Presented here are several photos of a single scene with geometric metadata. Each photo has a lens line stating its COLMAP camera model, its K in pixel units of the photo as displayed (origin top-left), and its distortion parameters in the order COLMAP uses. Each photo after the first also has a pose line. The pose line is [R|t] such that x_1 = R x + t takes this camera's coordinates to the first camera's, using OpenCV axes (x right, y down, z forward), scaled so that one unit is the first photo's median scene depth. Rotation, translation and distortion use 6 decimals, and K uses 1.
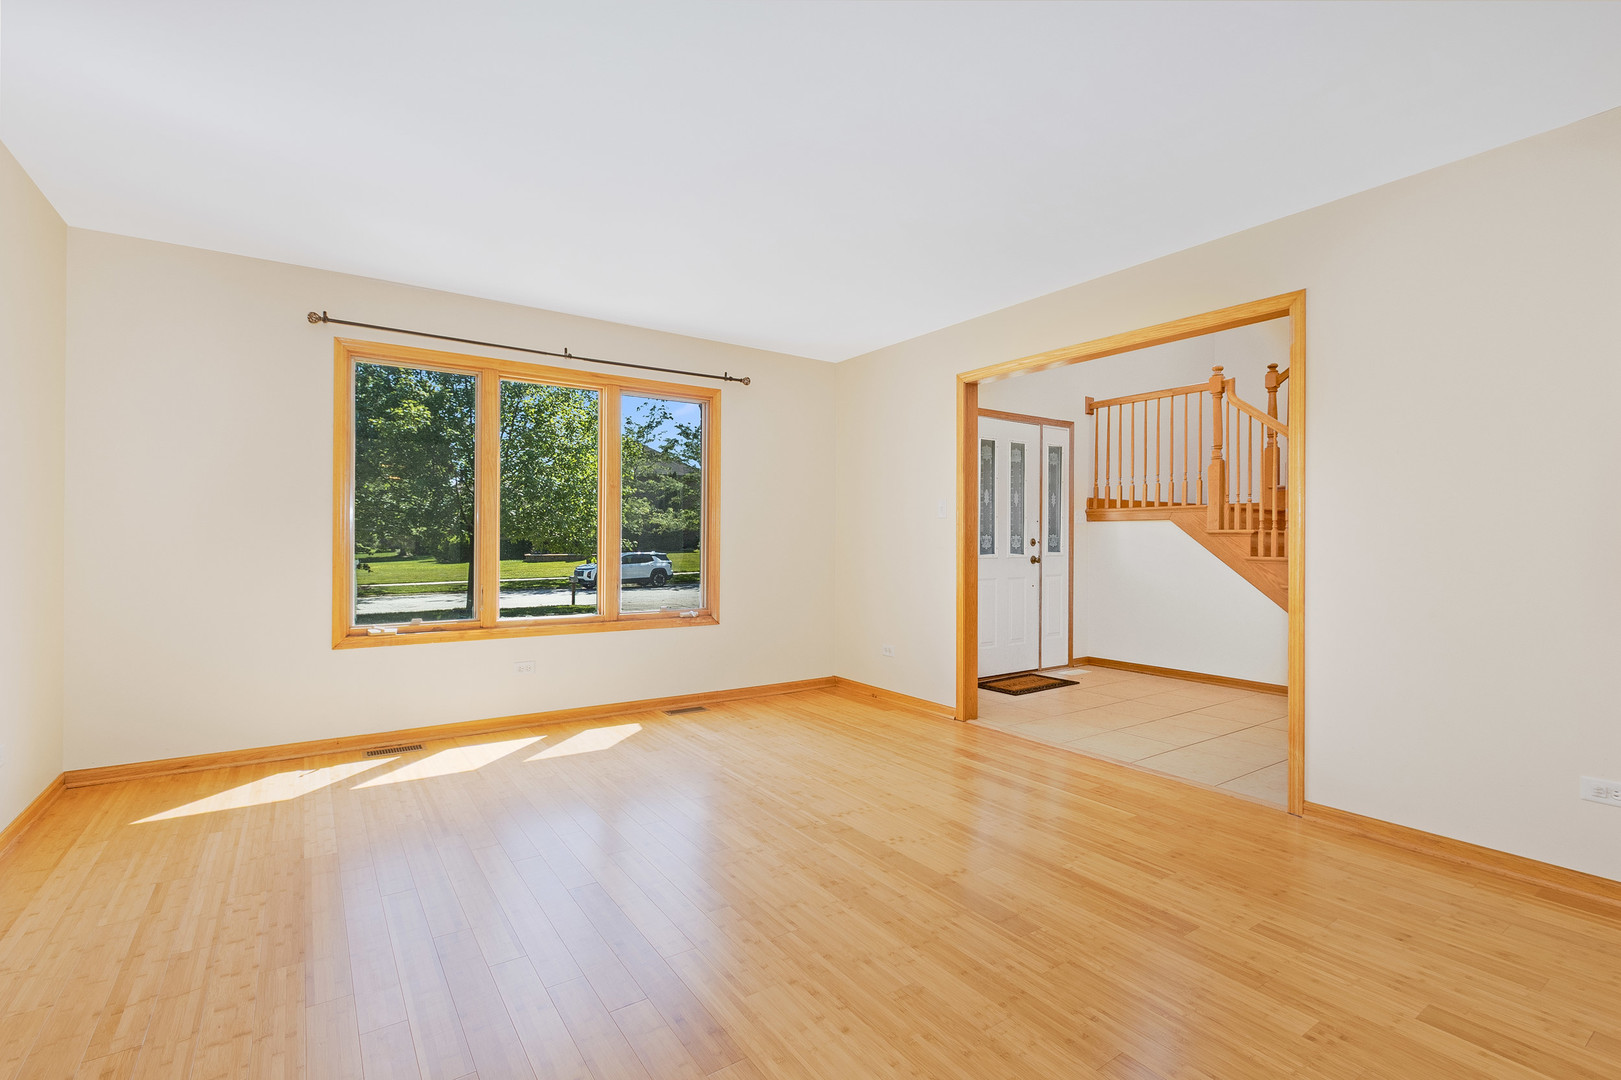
lens RADIAL K [[733.6, 0, 810.5], [0, 733.6, 541.9], [0, 0, 1]] dist [-0.001202, -0.000145]
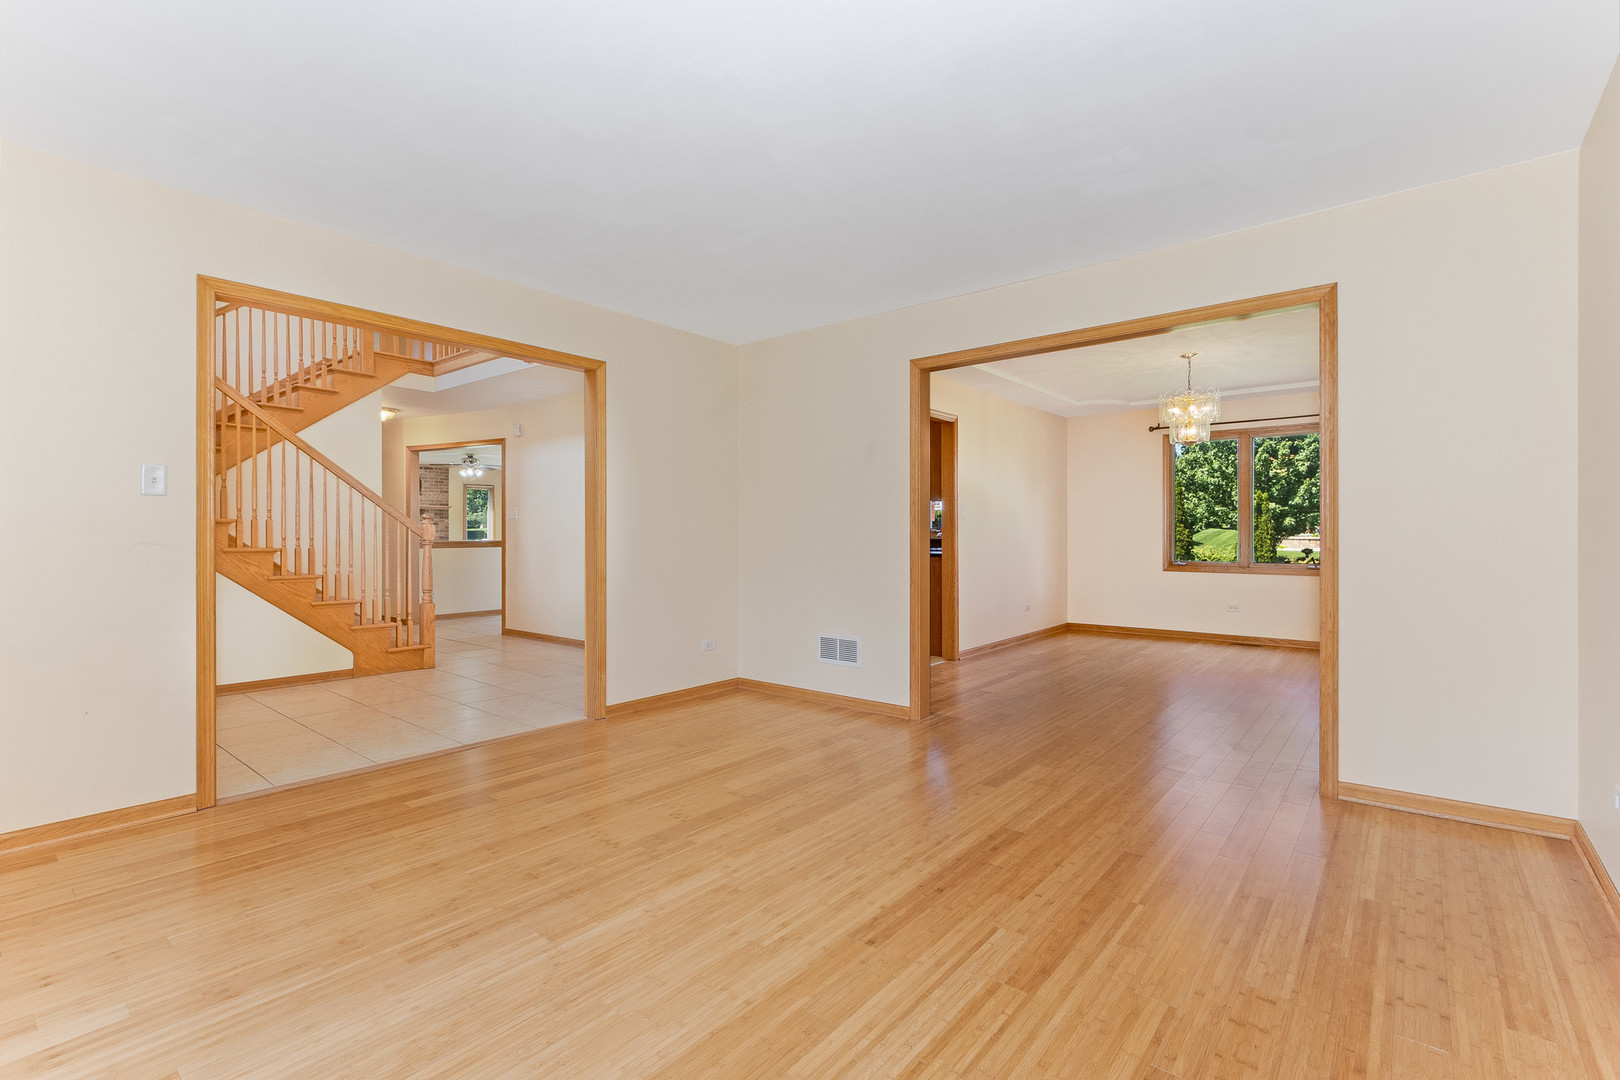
lens RADIAL K [[742.3, 0, 803.3], [0, 742.3, 535.1], [0, 0, 1]] dist [-0.000797, -0.000284]
pose [[-0.274314, -0.006966, 0.961615, -0.461626], [-0.000108, 0.999974, 0.007213, -0.003213], [-0.961640, 0.001875, -0.274308, 0.538268]]
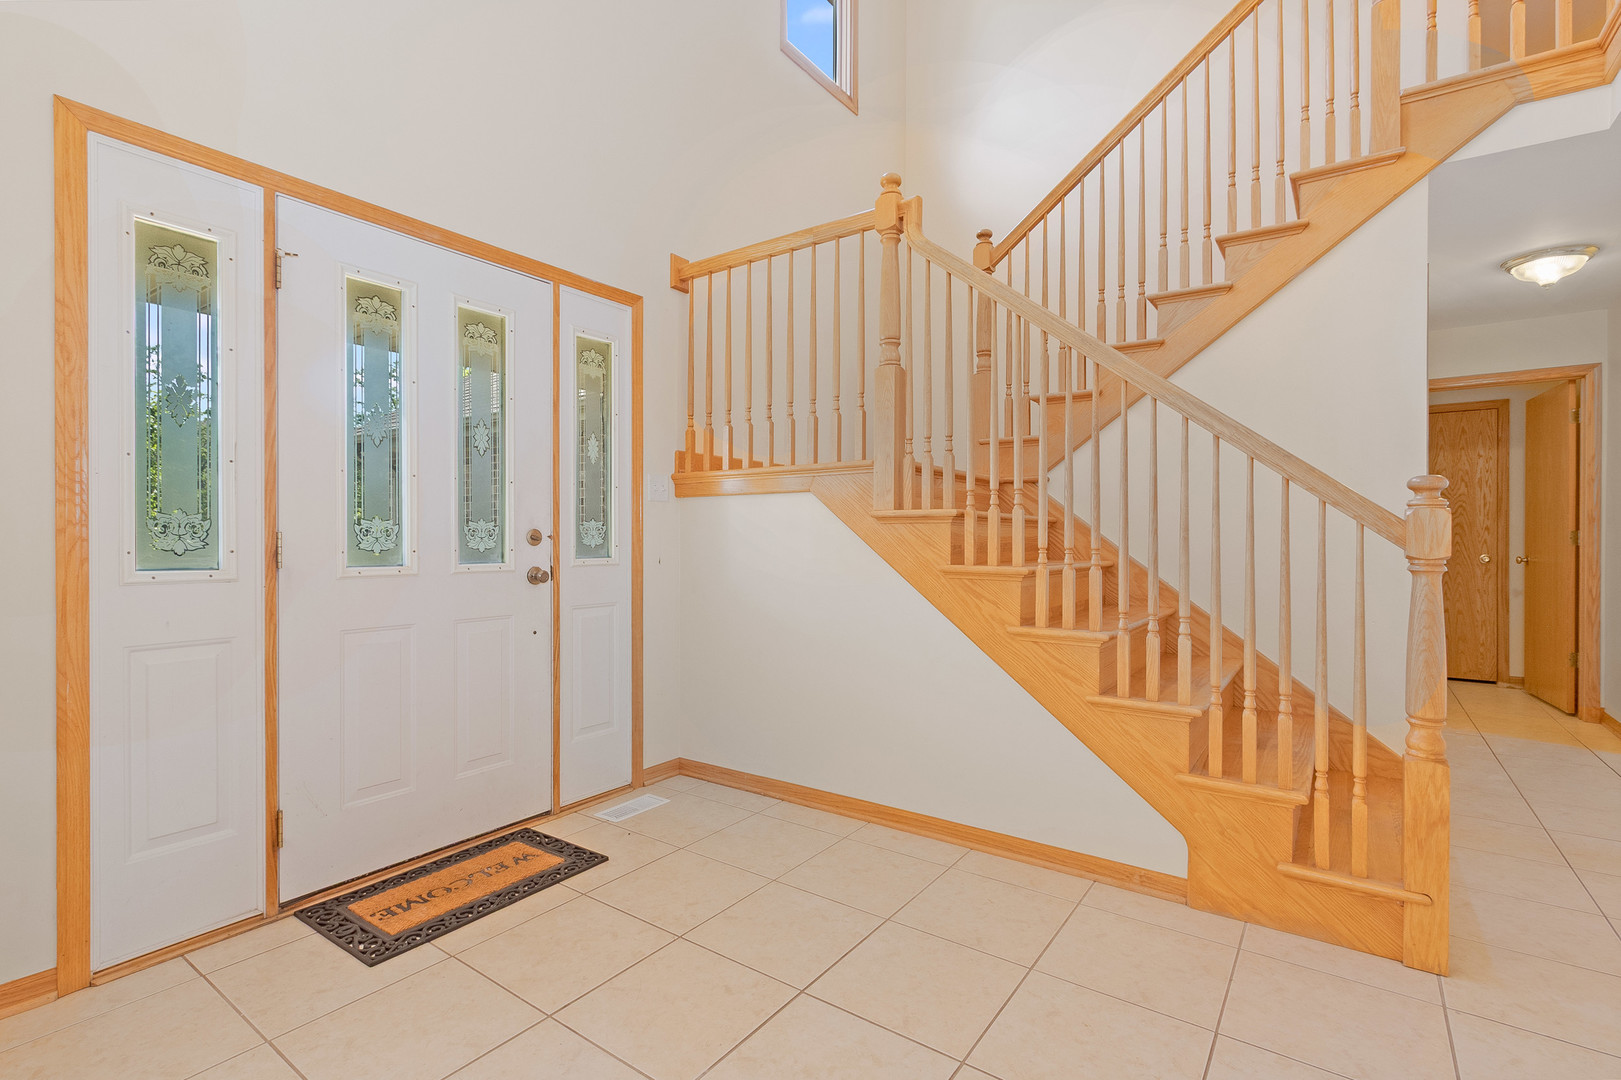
lens RADIAL K [[753.3, 0, 810.5], [0, 753.3, 540.0], [0, 0, 1]] dist [-0.001203, -0.000118]
pose [[0.938971, -0.003852, 0.343975, 0.328417], [0.003392, 0.999992, 0.001940, 0.002020], [-0.343979, -0.000655, 0.938977, 0.542340]]
